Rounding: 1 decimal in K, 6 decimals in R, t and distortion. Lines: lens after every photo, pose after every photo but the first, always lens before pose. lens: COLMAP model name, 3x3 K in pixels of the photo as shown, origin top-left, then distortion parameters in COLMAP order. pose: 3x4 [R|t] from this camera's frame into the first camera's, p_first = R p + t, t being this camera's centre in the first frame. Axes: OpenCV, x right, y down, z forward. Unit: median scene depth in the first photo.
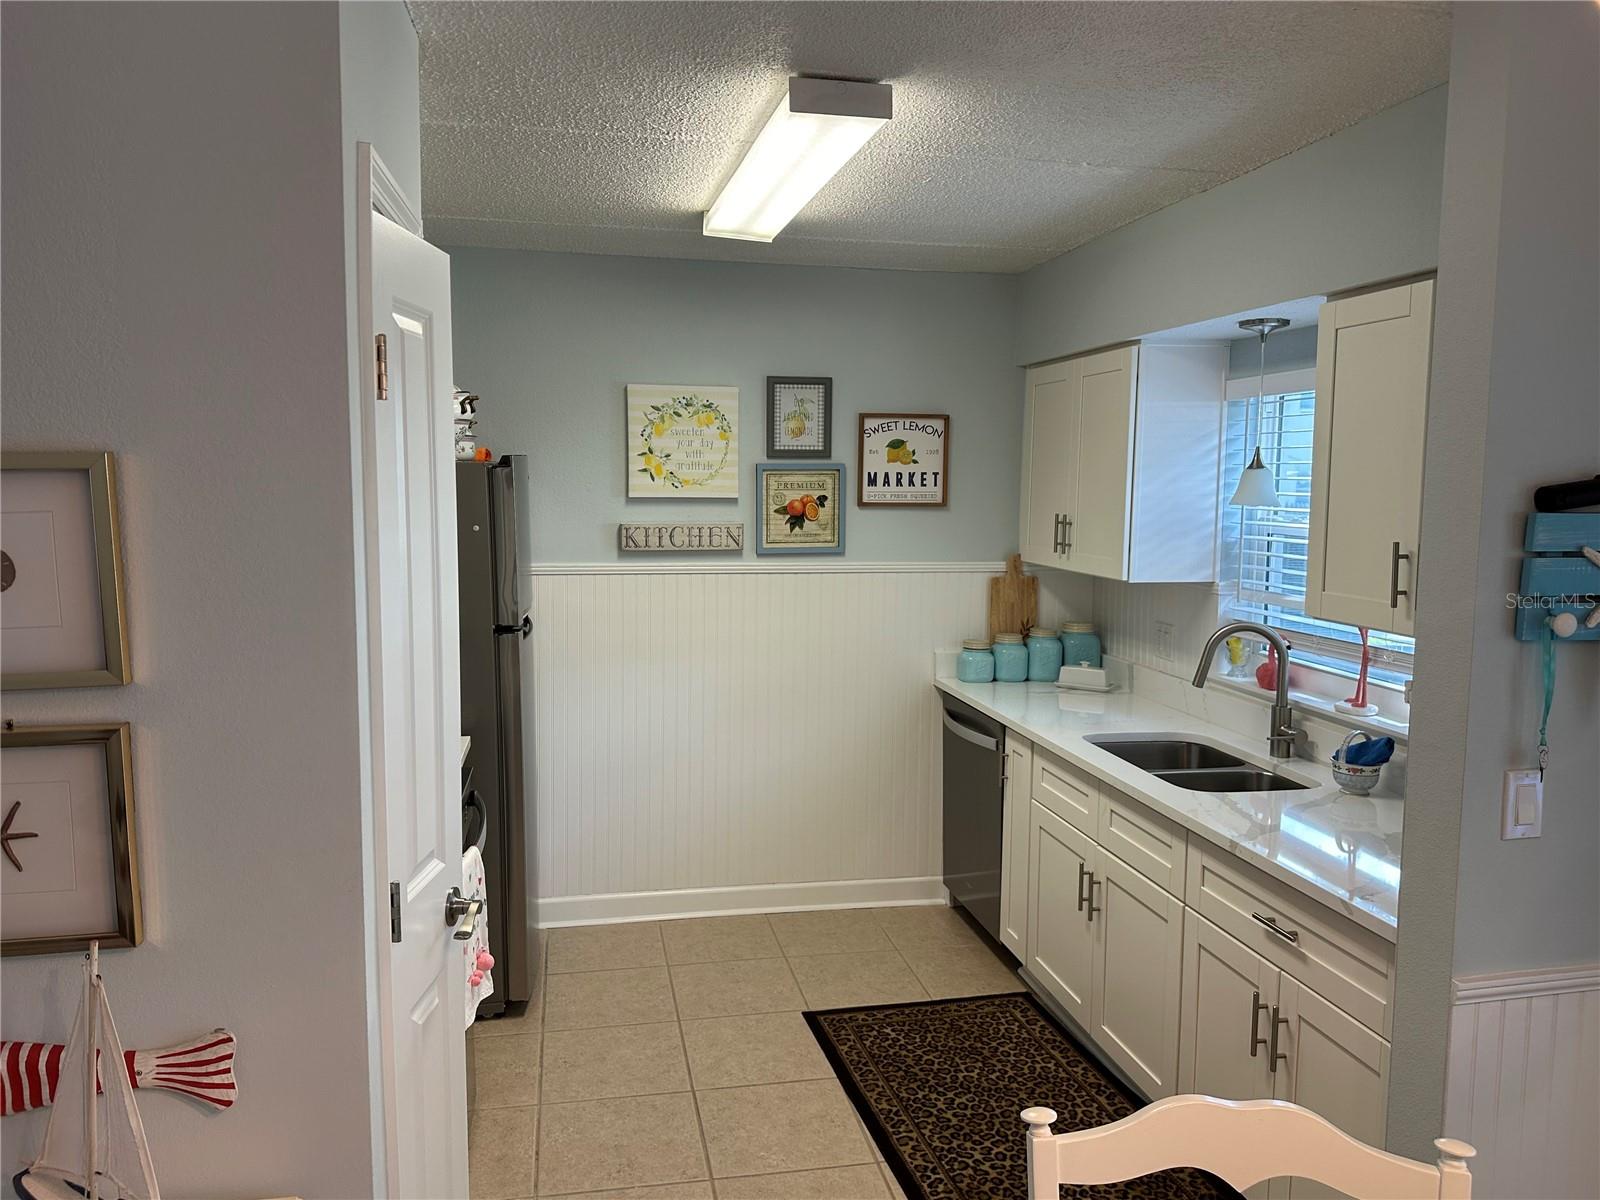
lens RADIAL K [[1165.5, 0, 793.4], [0, 1165.5, 589.8], [0, 0, 1]] dist [0.095981, -0.118322]
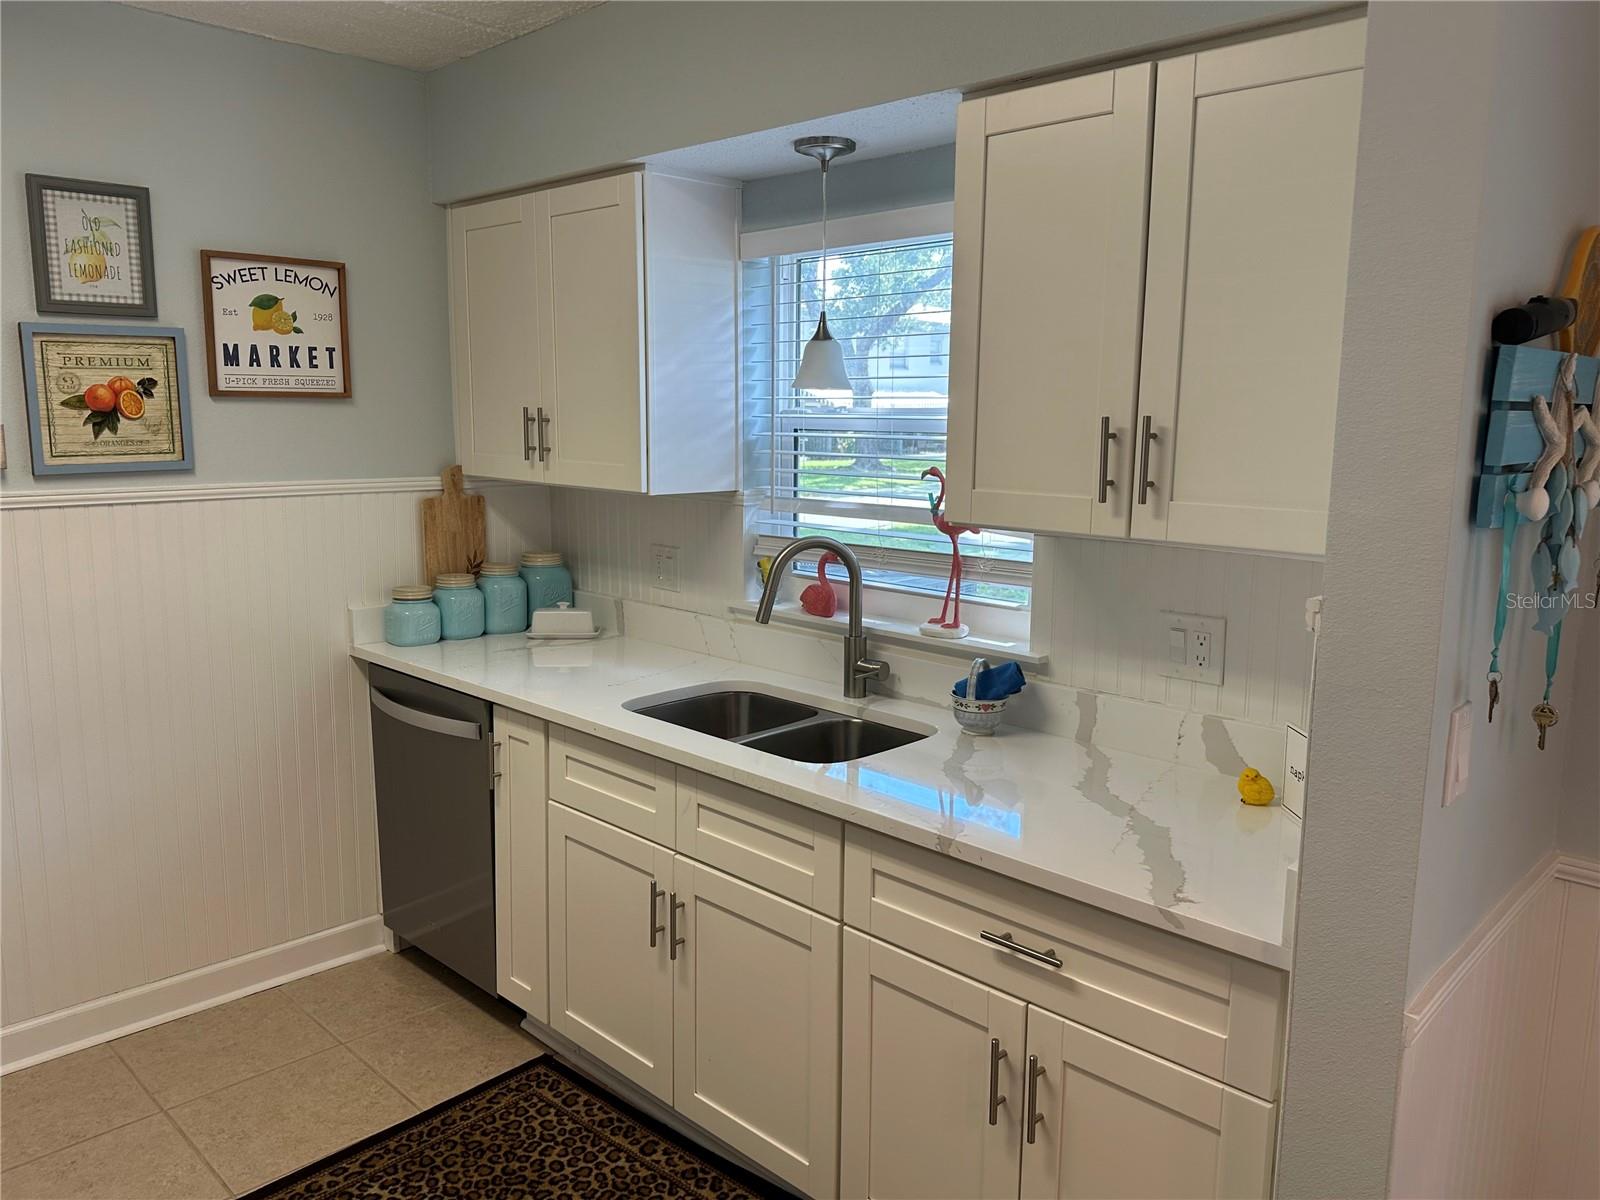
lens RADIAL K [[1165.5, 0, 794.7], [0, 1165.5, 593.1], [0, 0, 1]] dist [0.095981, -0.118322]
pose [[0.828041, -0.090354, 0.553340, -0.059210], [0.053505, 0.995159, 0.082431, -0.000198], [-0.558109, -0.038650, 0.828867, 0.316667]]
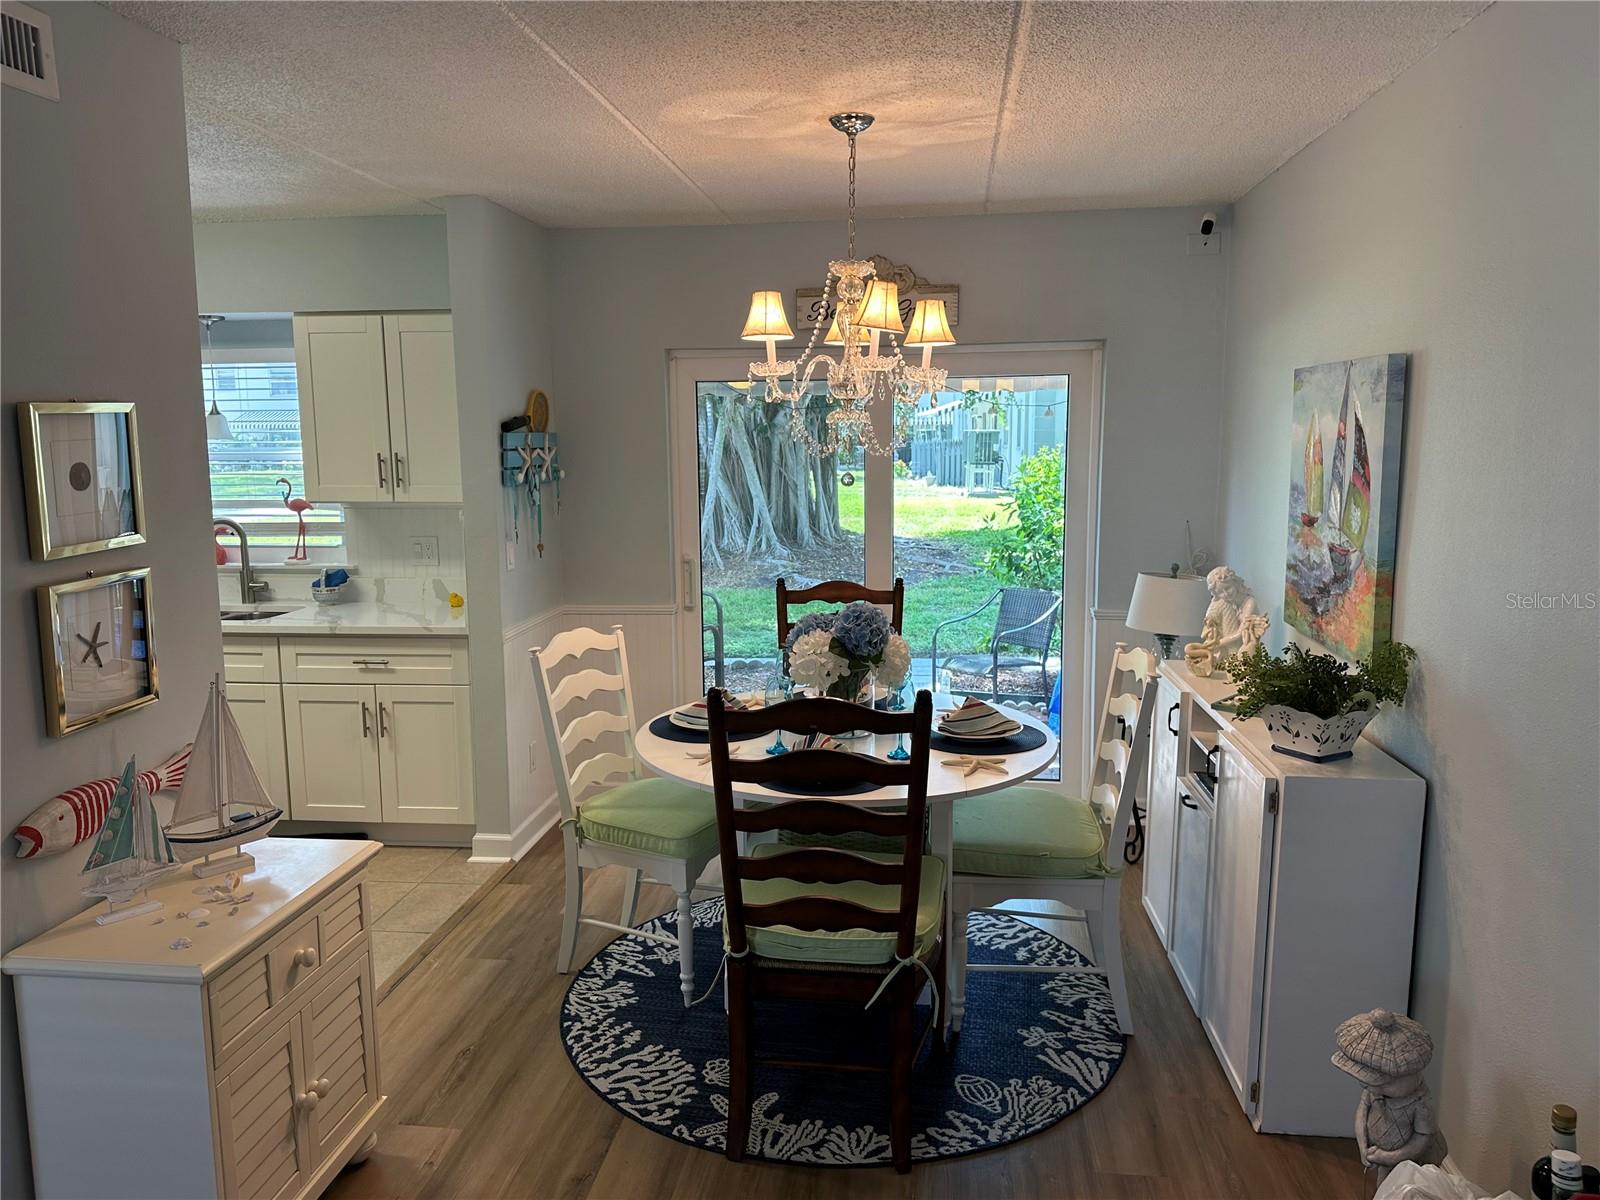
lens RADIAL K [[1165.5, 0, 794.0], [0, 1165.5, 579.4], [0, 0, 1]] dist [0.095981, -0.118322]
pose [[0.320661, -0.132895, 0.937825, -0.714105], [0.102798, 0.989143, 0.105018, 0.019561], [-0.941599, 0.062731, 0.330841, -0.157757]]
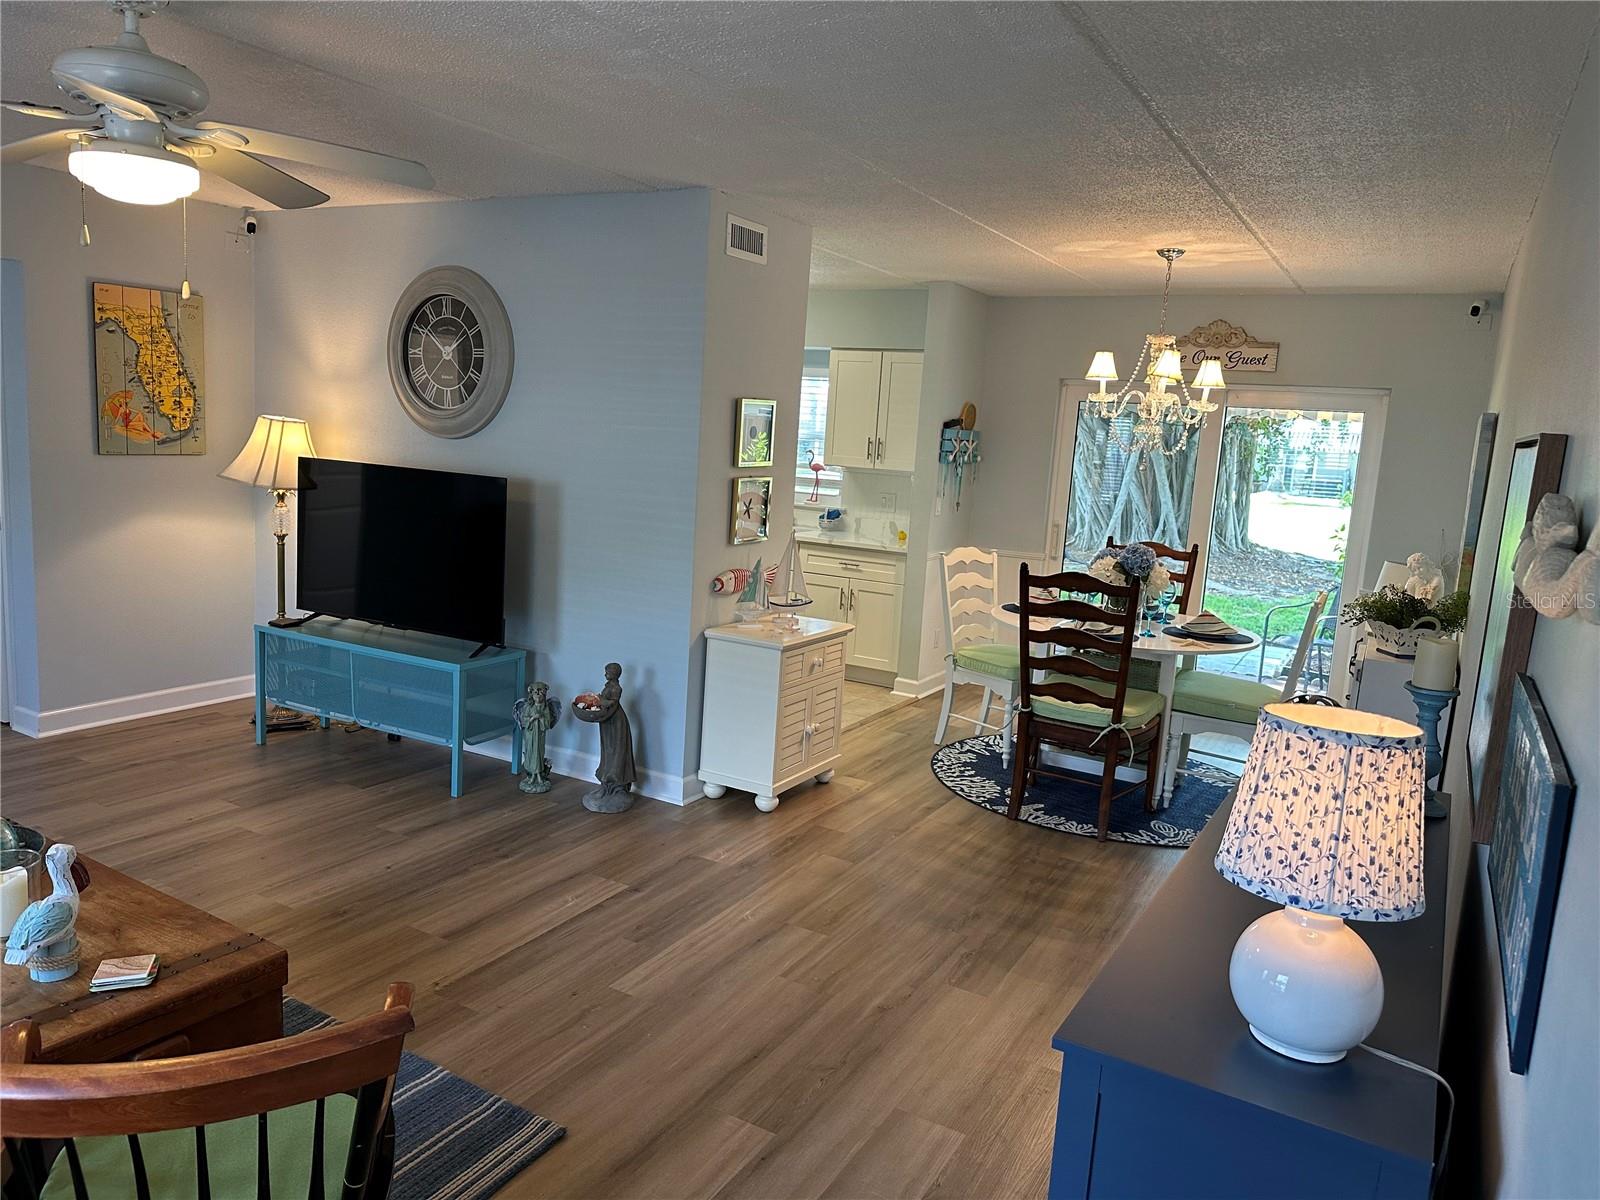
lens RADIAL K [[1117.6, 0, 758.8], [0, 1117.6, 608.6], [0, 0, 1]] dist [0.043978, -0.034834]
pose [[0.678381, -0.088896, 0.729312, -1.214082], [0.018344, 0.994393, 0.104144, 0.061505], [-0.734481, -0.057271, 0.676209, -0.509624]]
